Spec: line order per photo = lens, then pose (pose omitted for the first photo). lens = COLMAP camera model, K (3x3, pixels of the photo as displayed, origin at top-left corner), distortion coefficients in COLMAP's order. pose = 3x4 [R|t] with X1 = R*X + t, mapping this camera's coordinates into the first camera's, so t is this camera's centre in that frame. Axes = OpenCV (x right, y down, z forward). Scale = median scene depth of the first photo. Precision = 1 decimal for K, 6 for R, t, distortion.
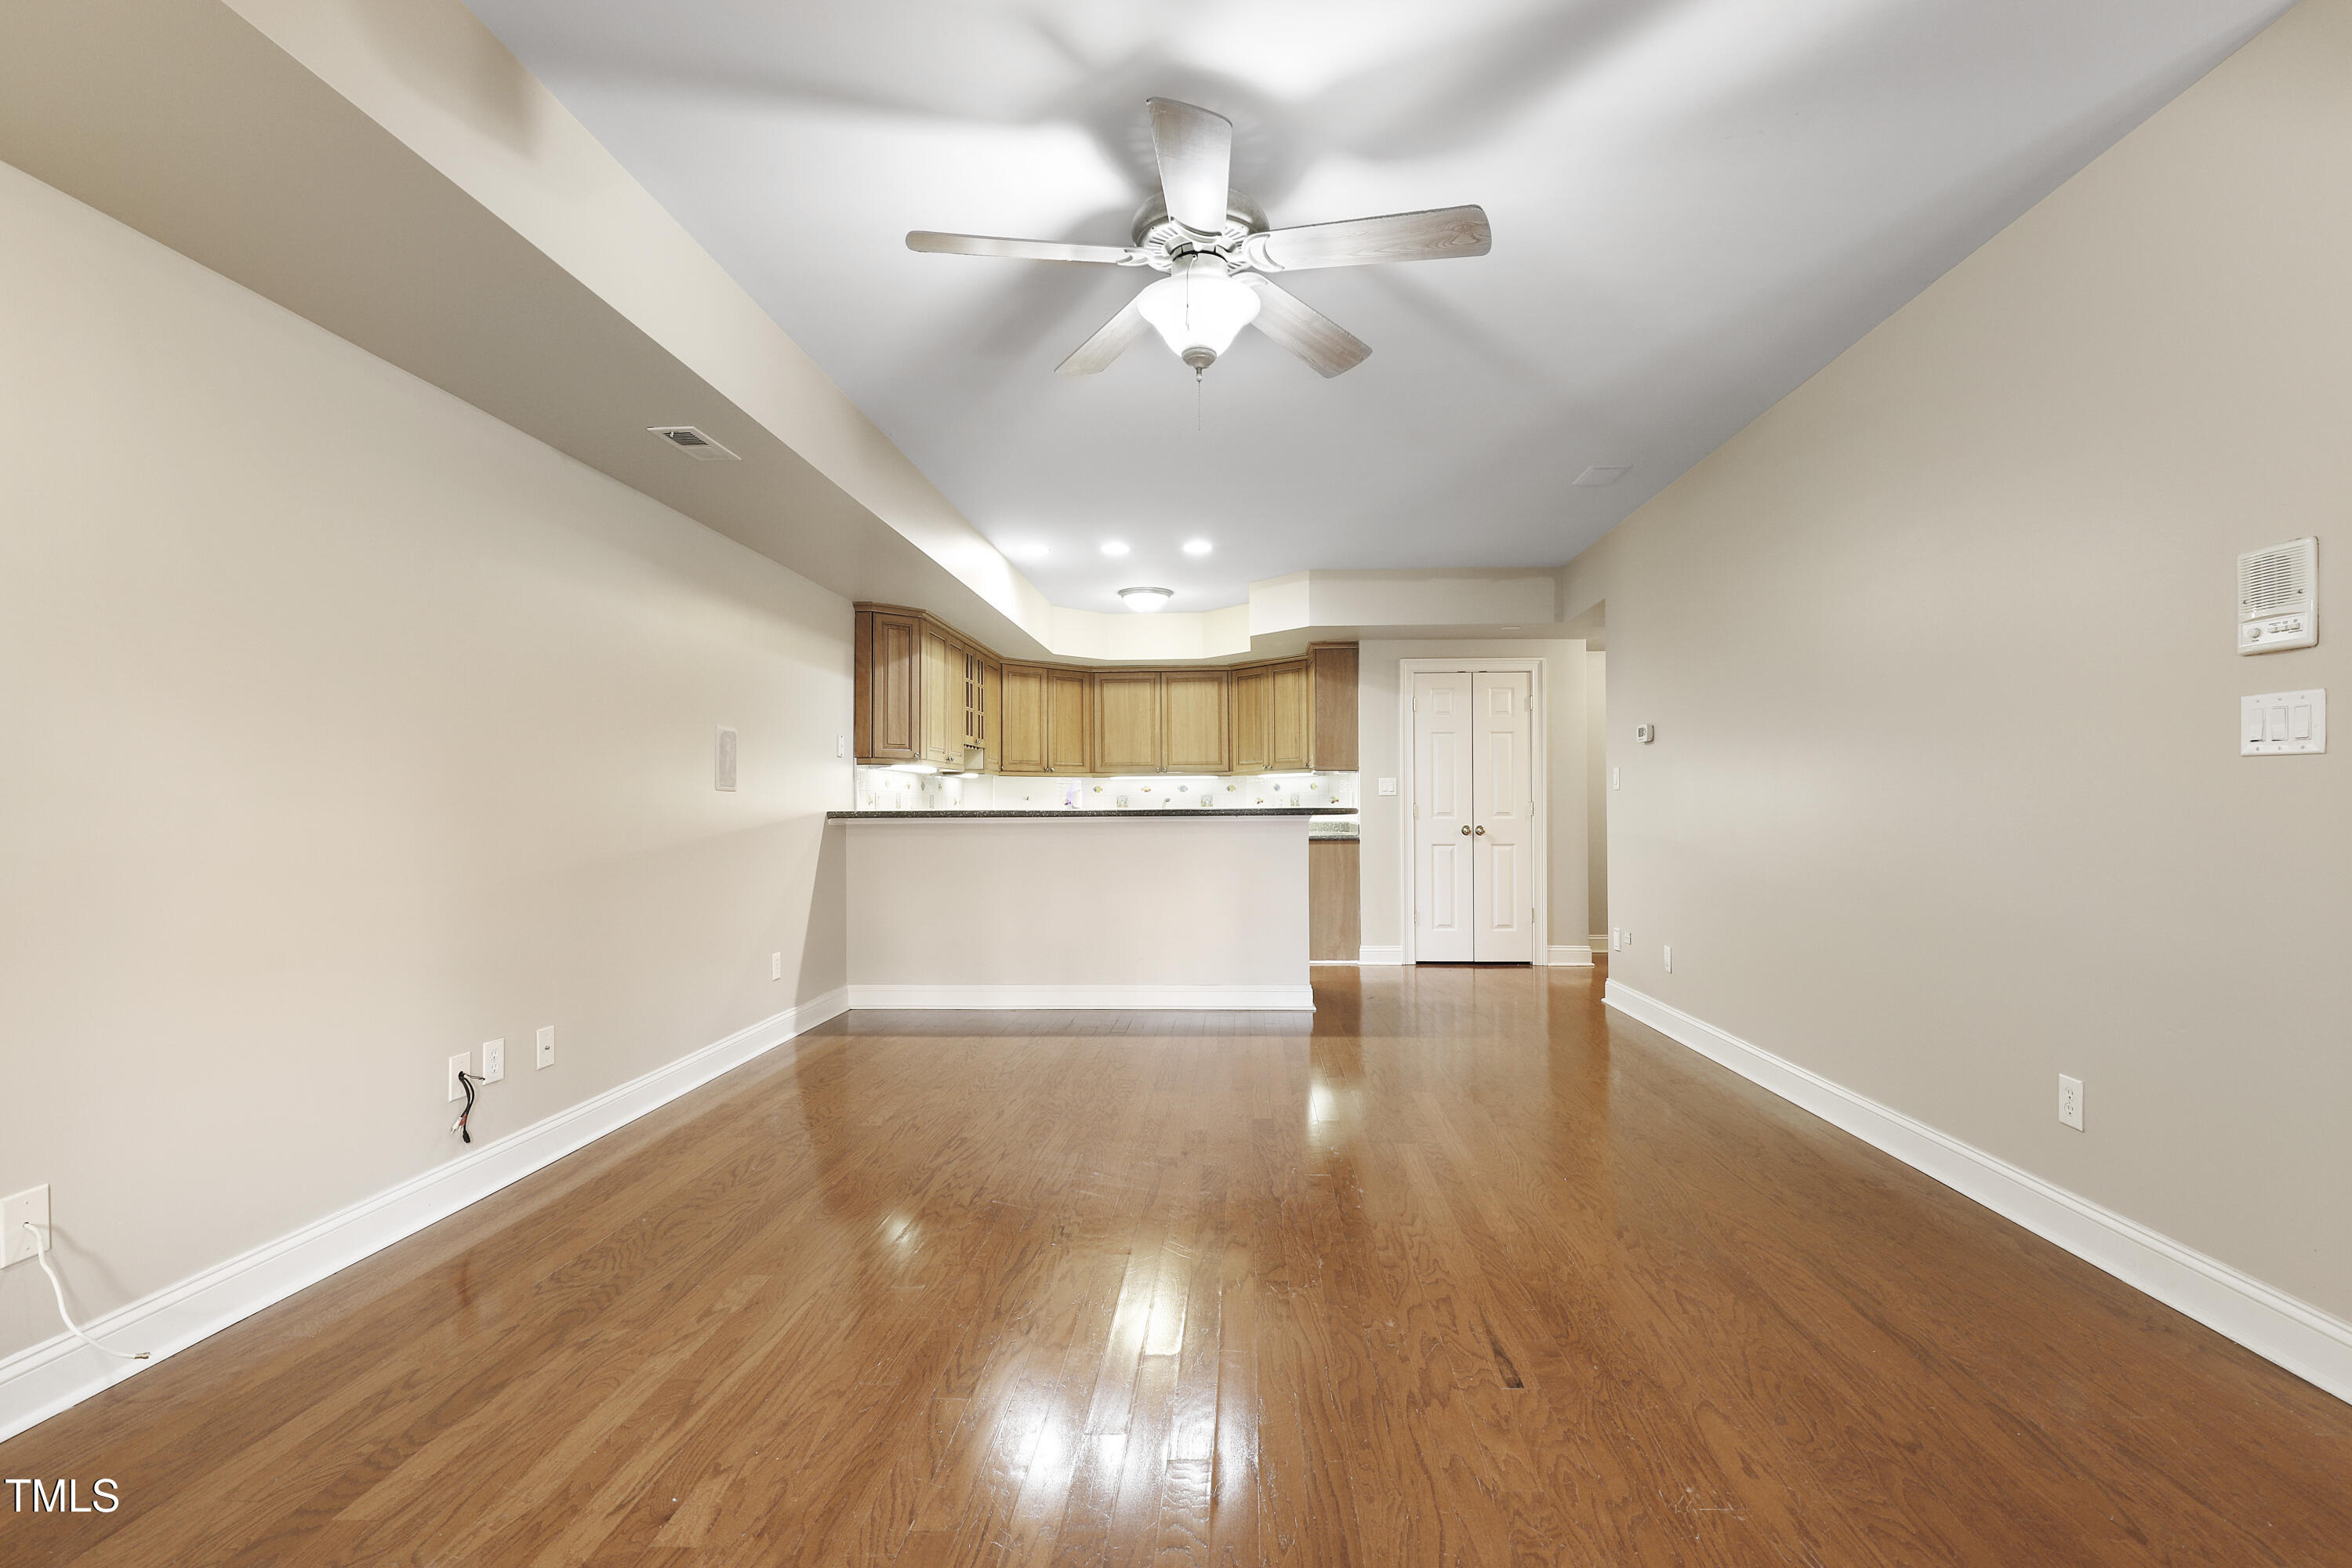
lens RADIAL K [[1081.8, 0, 1182.6], [0, 1081.8, 798.2], [0, 0, 1]] dist [0.002067, 0.000310]
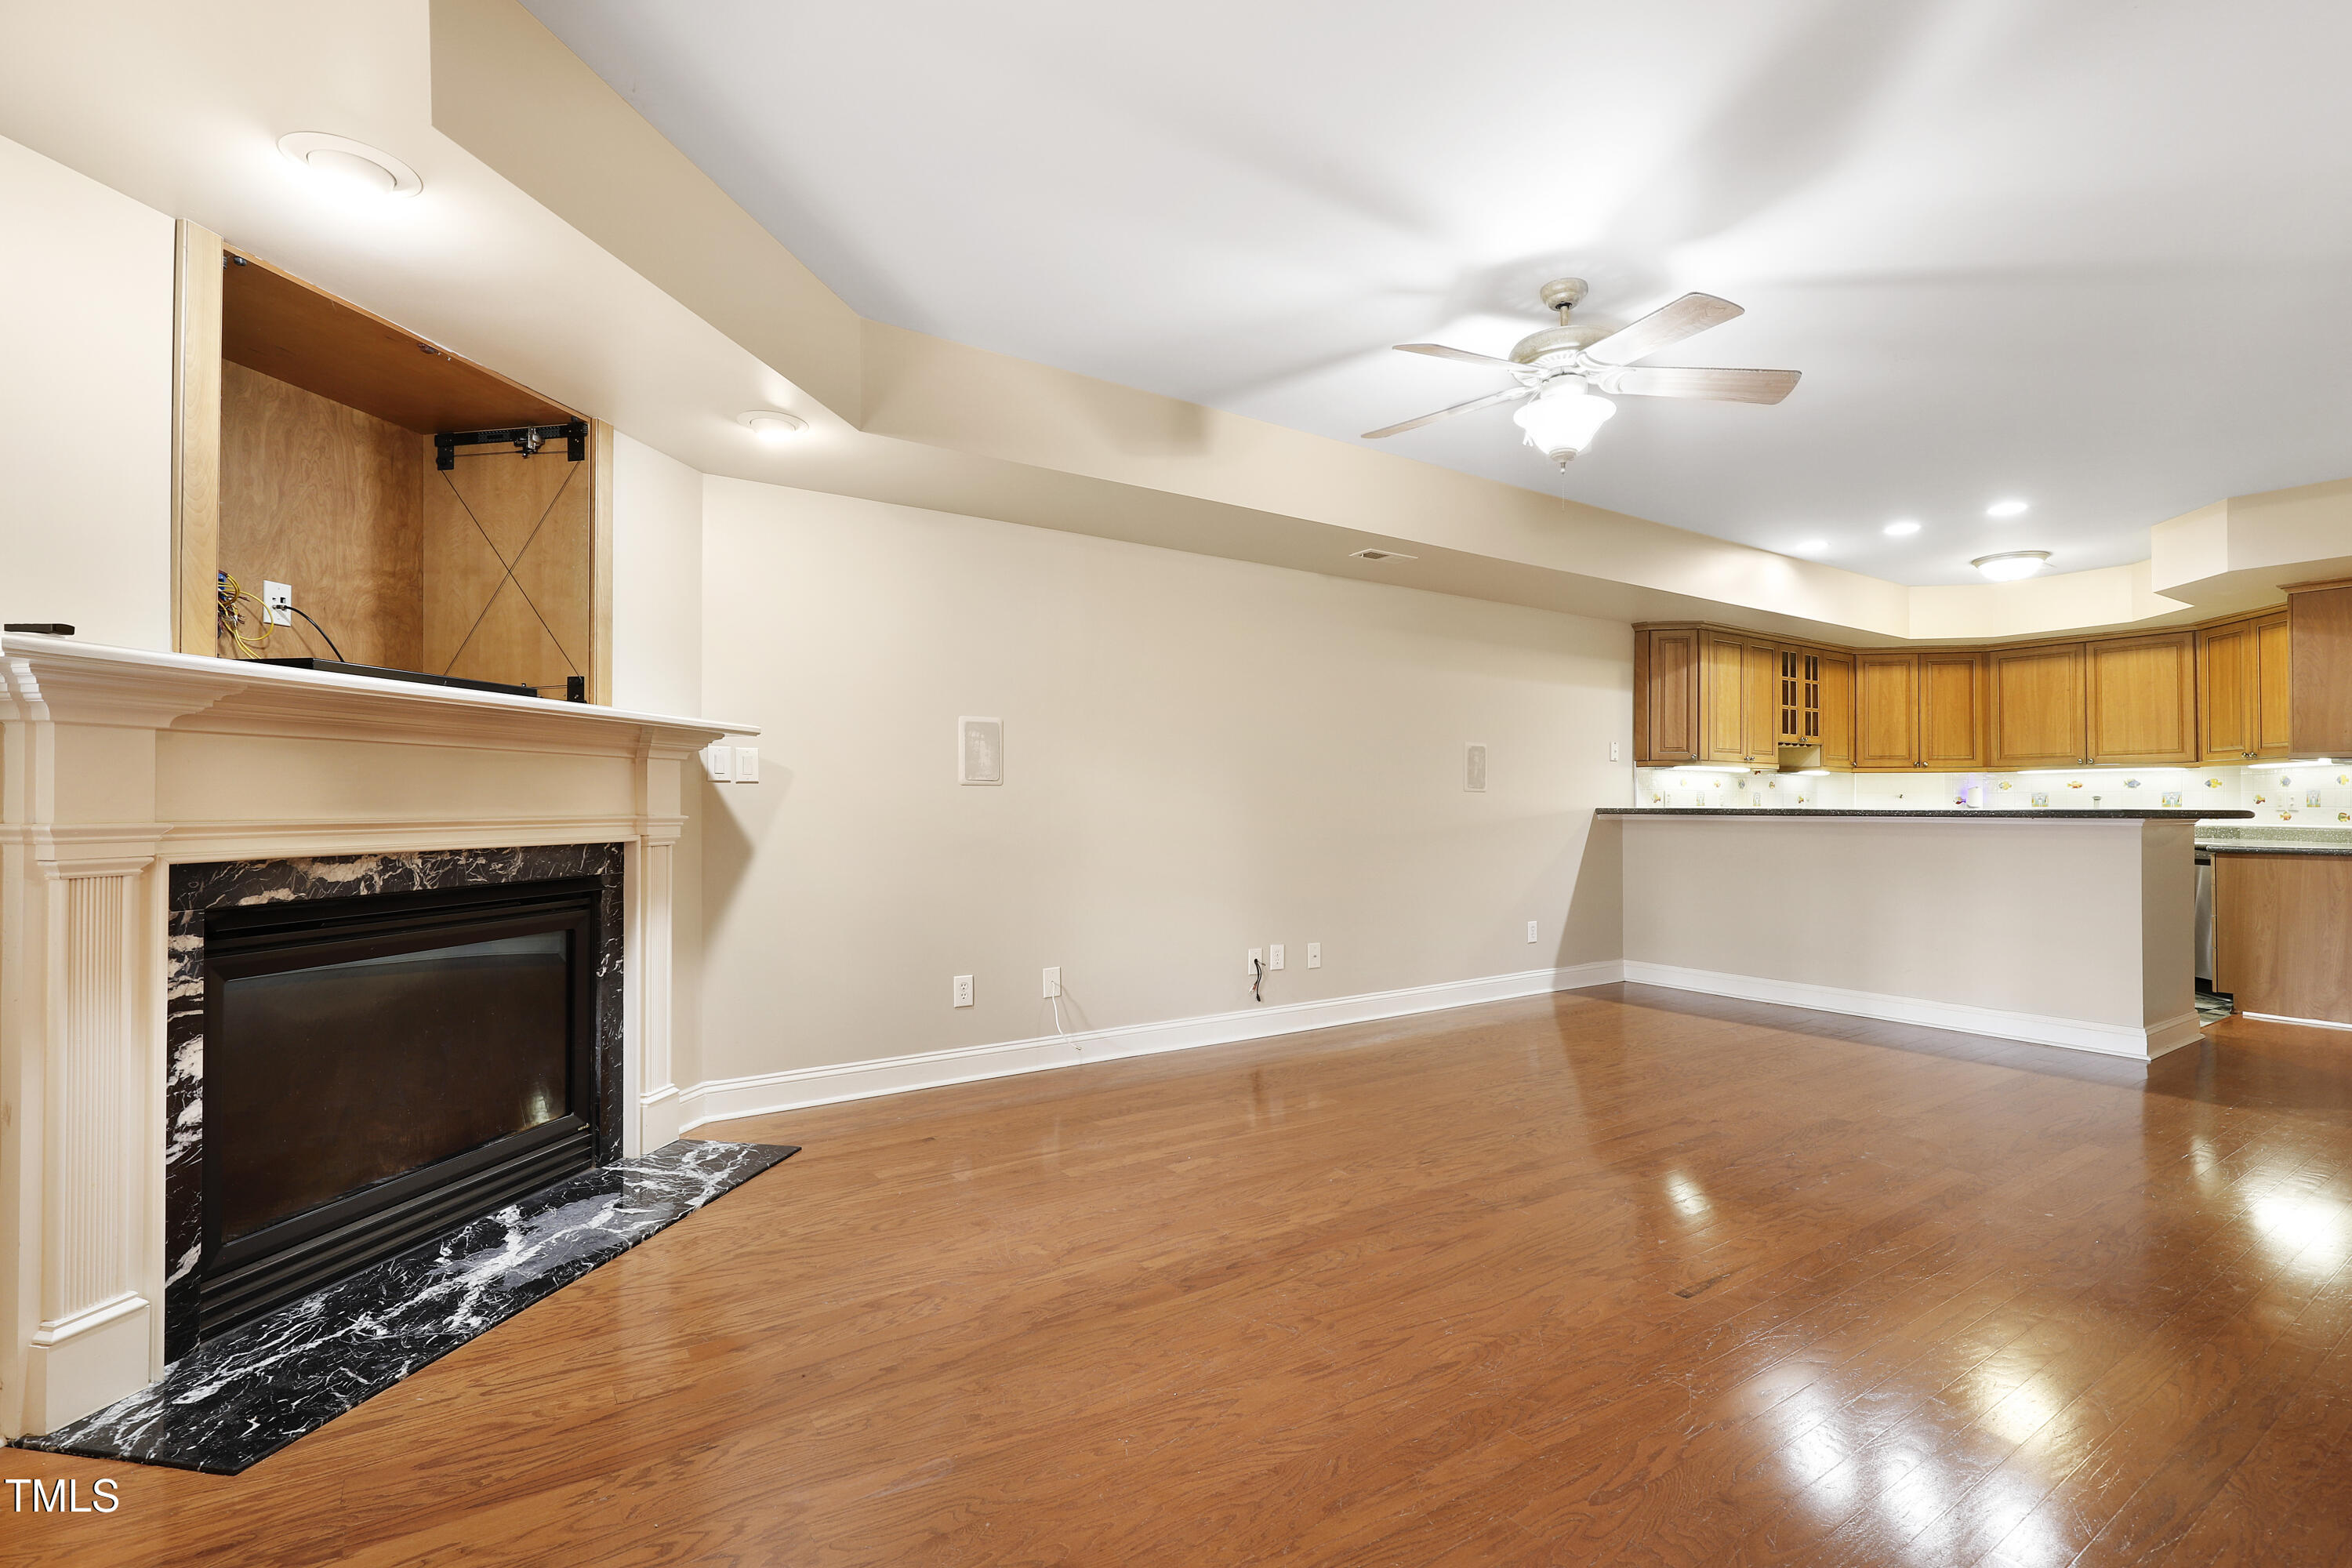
lens RADIAL K [[1051.8, 0, 1176.0], [0, 1051.8, 784.0], [0, 0, 1]] dist [0.001909, 0.000311]
pose [[0.599155, -0.008287, -0.800590, 0.281430], [0.001553, 0.999957, -0.009189, -0.003626], [0.800631, 0.004262, 0.599142, -0.044610]]
